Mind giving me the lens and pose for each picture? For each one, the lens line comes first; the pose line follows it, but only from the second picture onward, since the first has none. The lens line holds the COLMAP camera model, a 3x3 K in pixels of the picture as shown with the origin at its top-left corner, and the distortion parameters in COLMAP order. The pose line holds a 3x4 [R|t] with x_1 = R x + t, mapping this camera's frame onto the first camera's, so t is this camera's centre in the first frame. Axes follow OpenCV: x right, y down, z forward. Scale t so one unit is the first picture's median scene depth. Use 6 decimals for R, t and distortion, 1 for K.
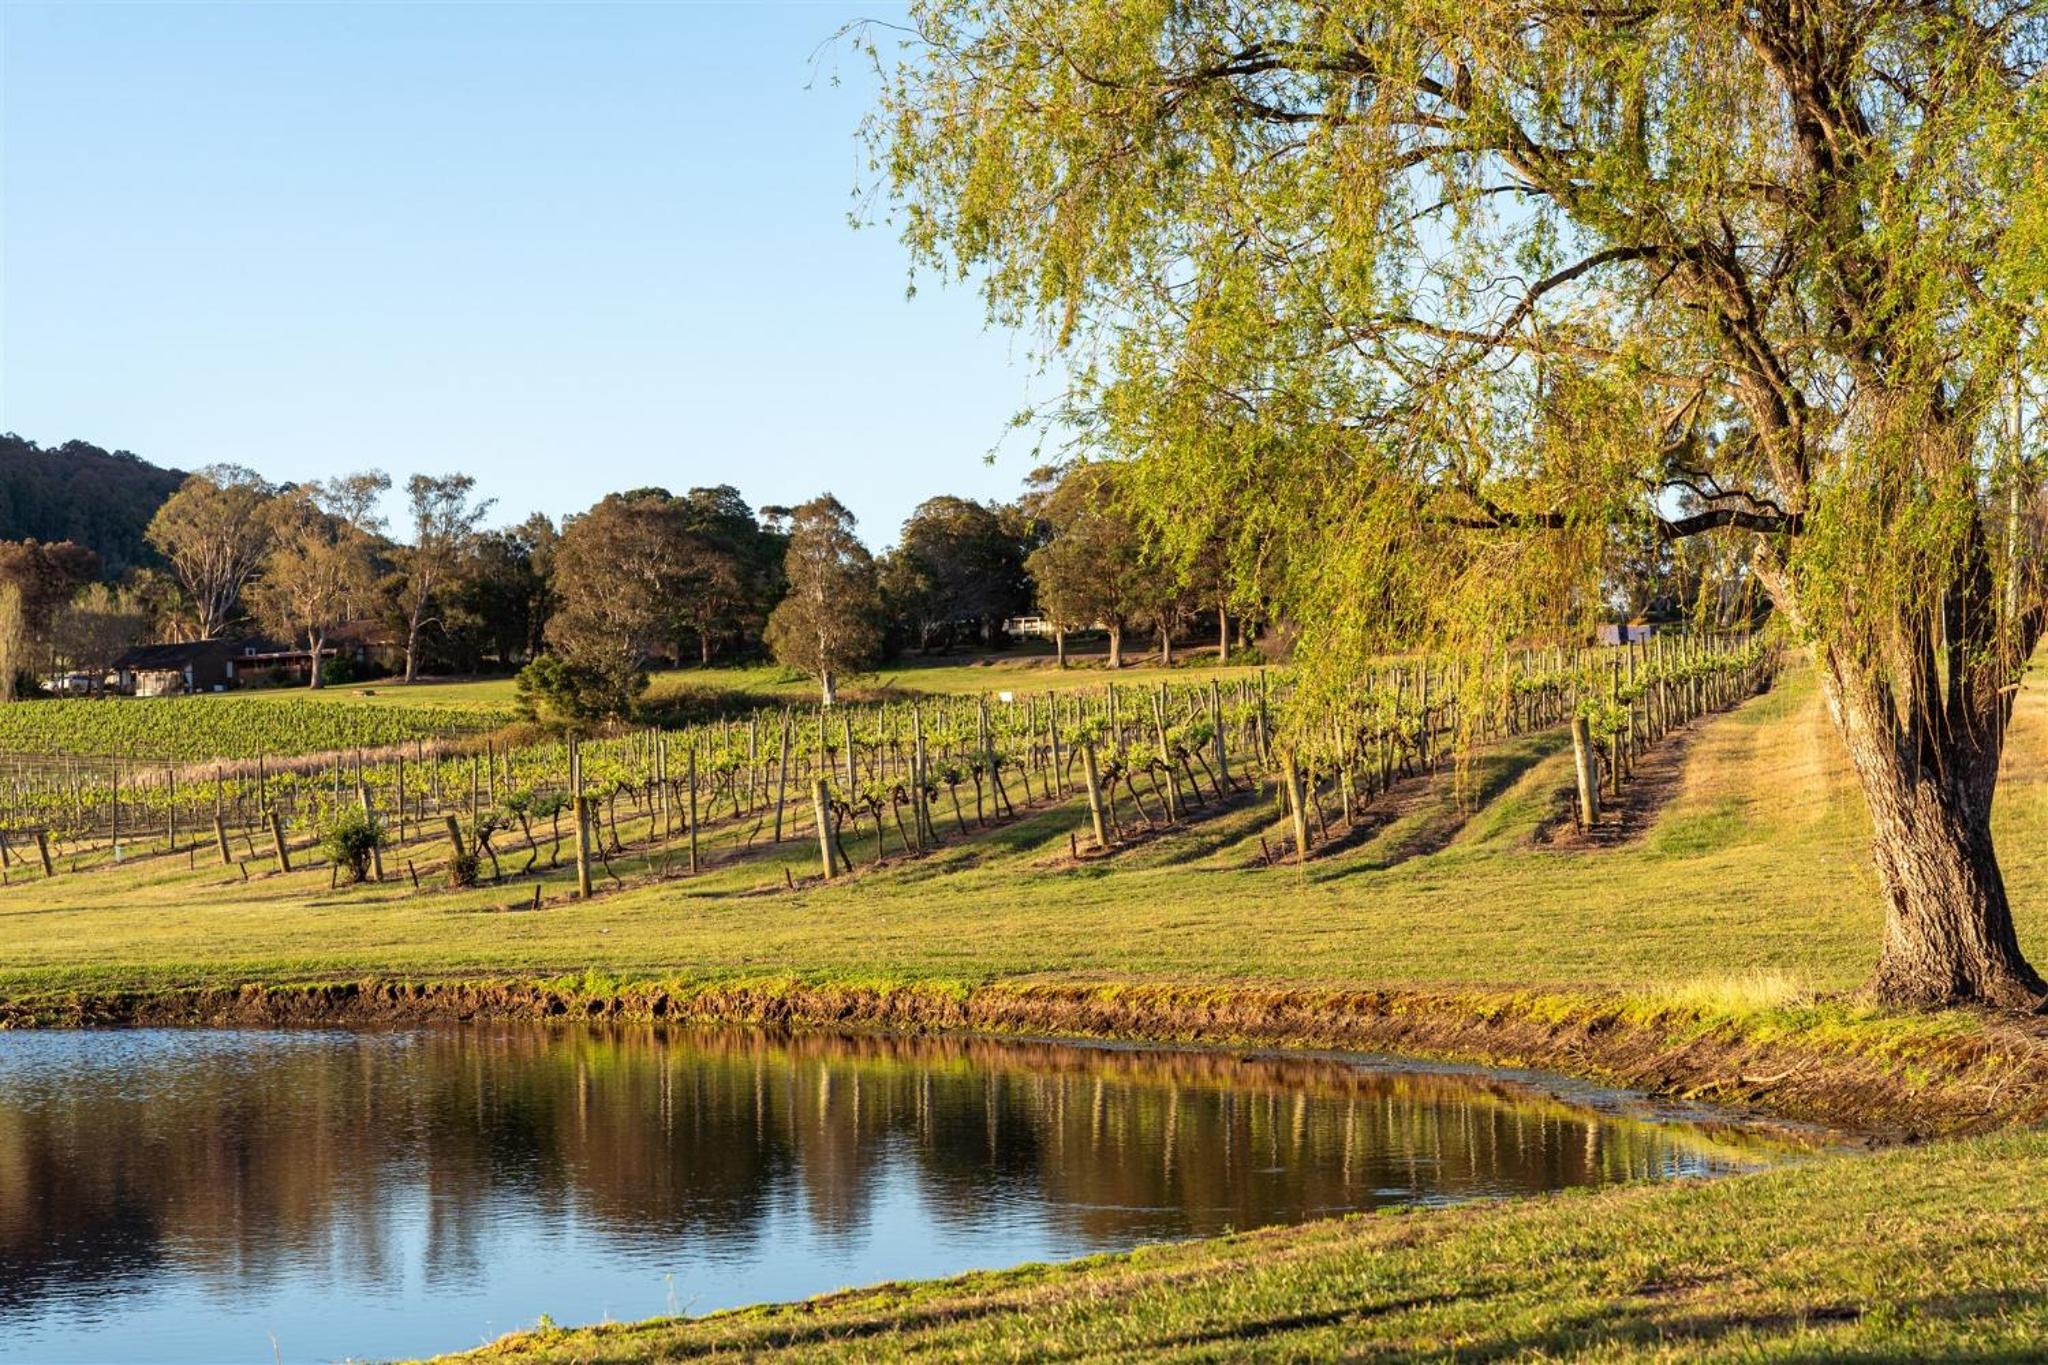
lens RADIAL K [[4092.0, 0, 1024.0], [0, 4092.0, 682.5], [0, 0, 1]] dist [-0.015864, 0.436604]
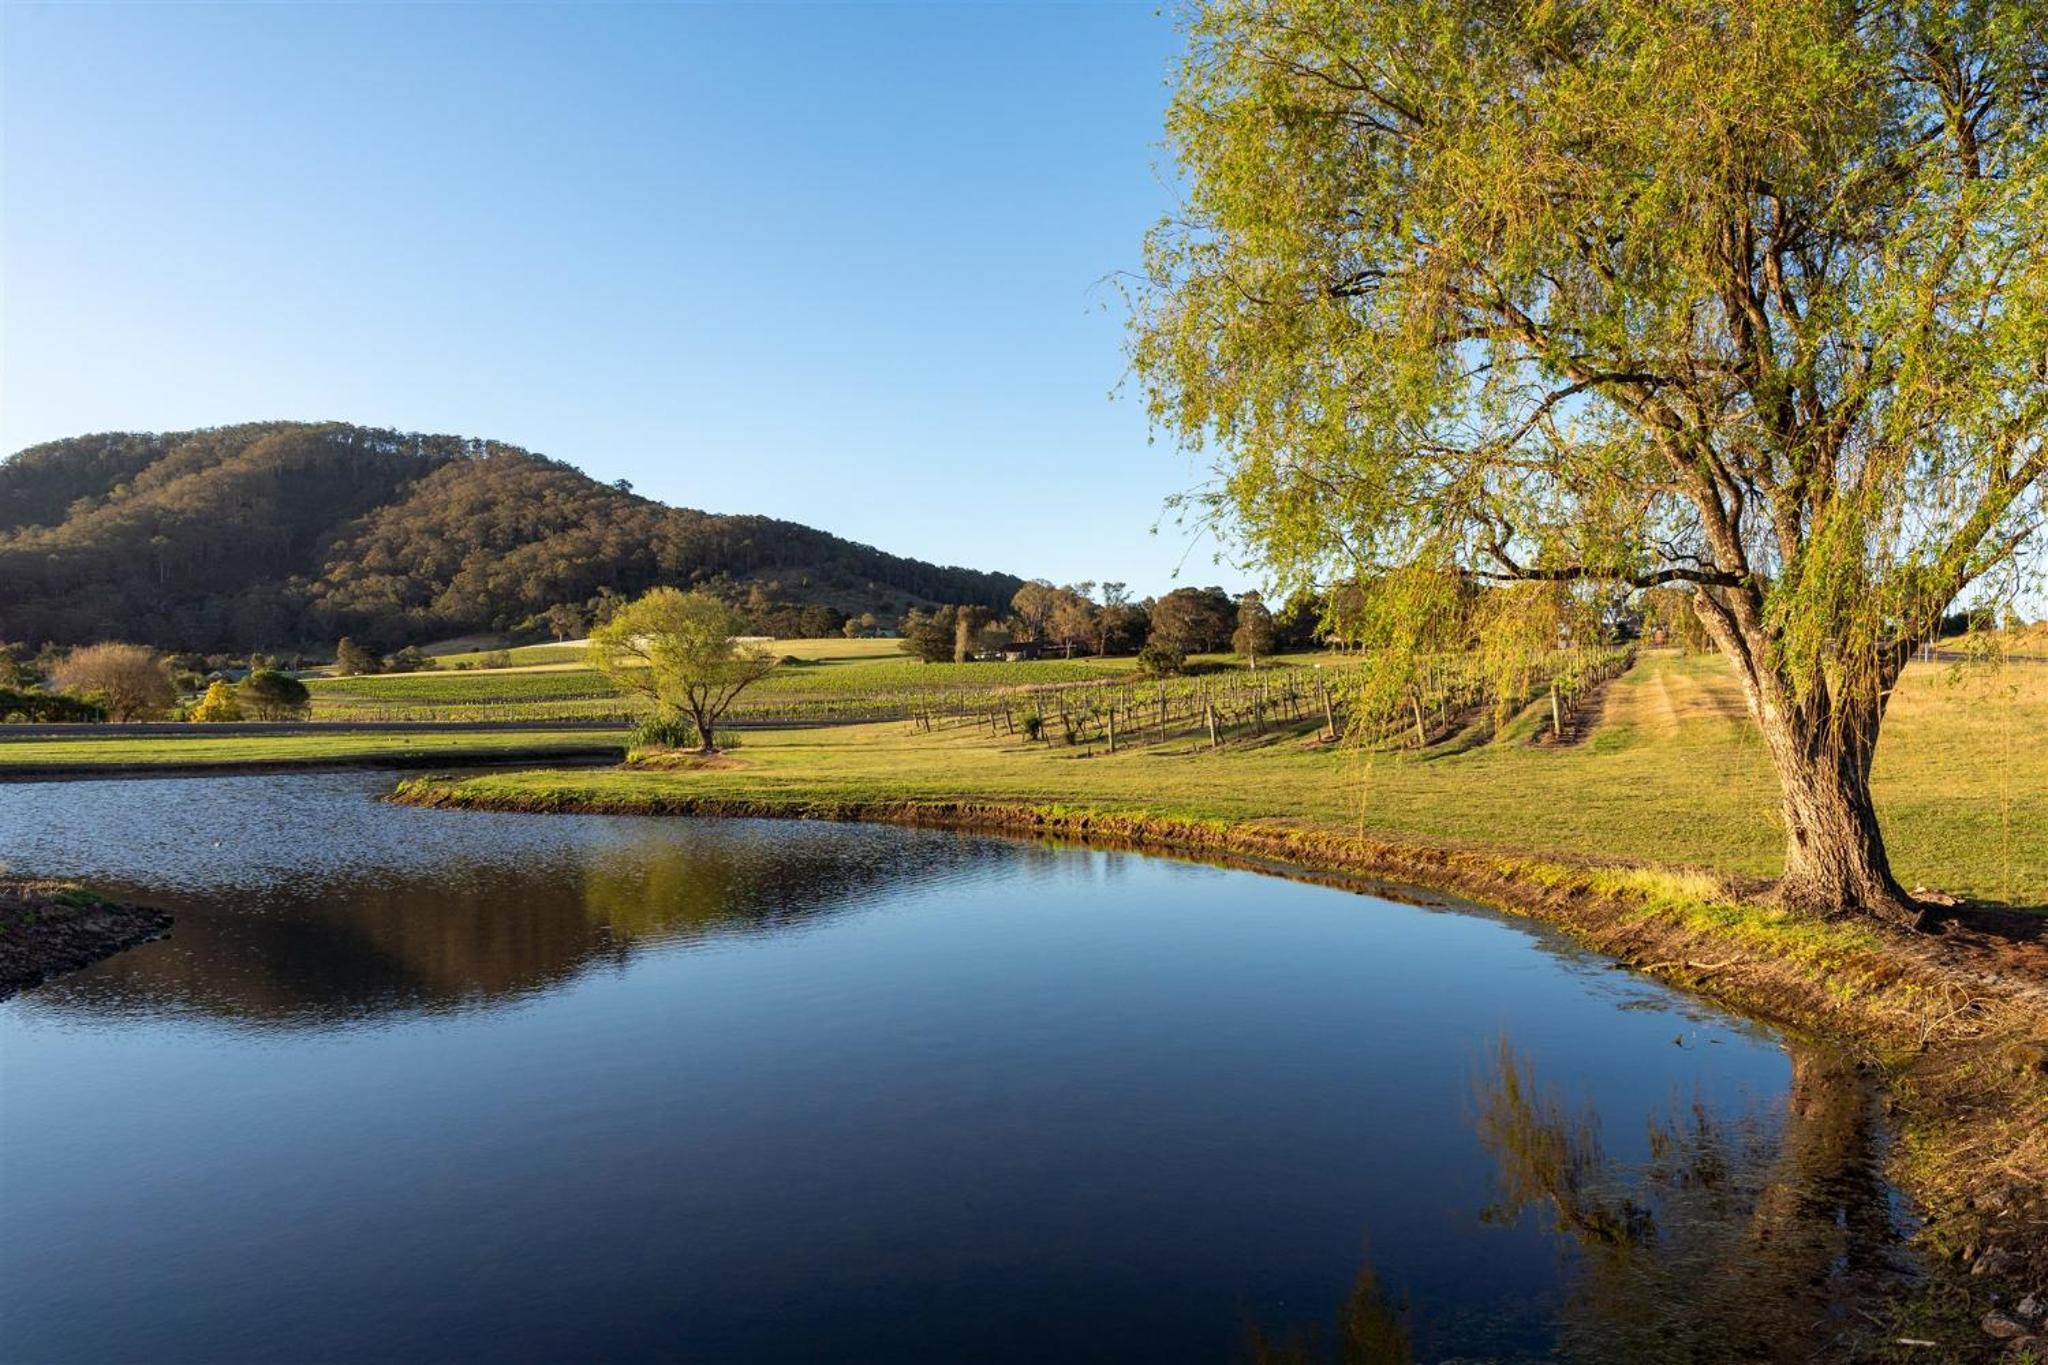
lens RADIAL K [[1400.5, 0, 1030.0], [0, 1400.5, 691.1], [0, 0, 1]] dist [0.001445, -0.002500]
pose [[0.976113, 0.016850, -0.216611, 0.023977], [-0.011519, 0.999599, 0.025853, -0.003816], [0.216960, -0.022740, 0.975916, 0.206108]]
